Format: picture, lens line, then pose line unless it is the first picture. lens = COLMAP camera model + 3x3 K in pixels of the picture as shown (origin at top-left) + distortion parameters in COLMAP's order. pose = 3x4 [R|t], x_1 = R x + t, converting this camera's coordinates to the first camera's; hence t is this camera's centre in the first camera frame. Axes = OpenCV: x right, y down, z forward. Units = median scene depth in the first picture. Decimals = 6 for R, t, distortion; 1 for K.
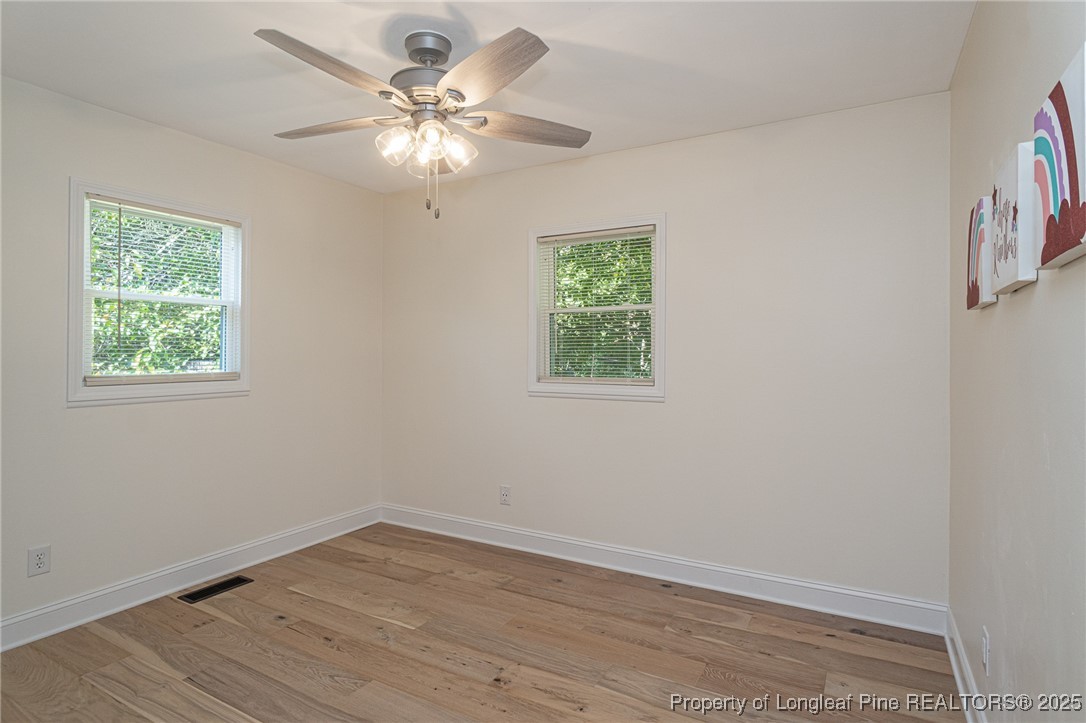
lens RADIAL K [[590.0, 0, 547.8], [0, 590.0, 354.4], [0, 0, 1]] dist [-0.008353, 0.000462]
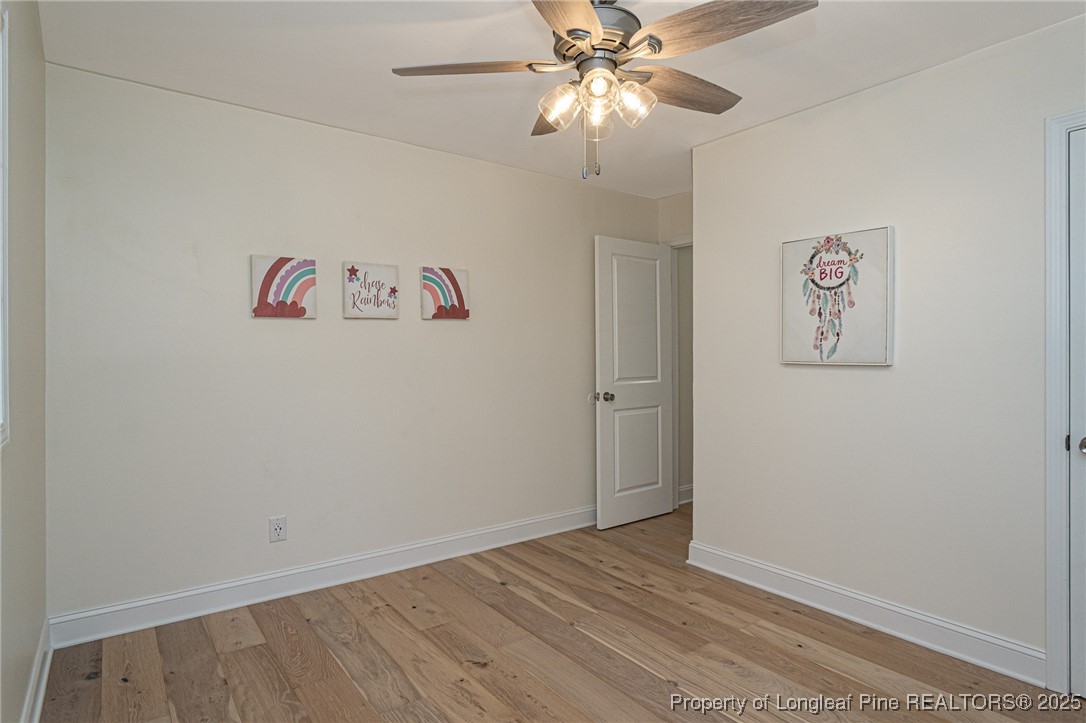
lens RADIAL K [[590.0, 0, 547.8], [0, 590.0, 354.4], [0, 0, 1]] dist [-0.008353, 0.000462]
pose [[-0.920764, -0.002052, 0.390114, -0.452669], [0.000830, 0.999974, 0.007218, 0.009779], [-0.390118, 0.006970, -0.920738, 1.741424]]
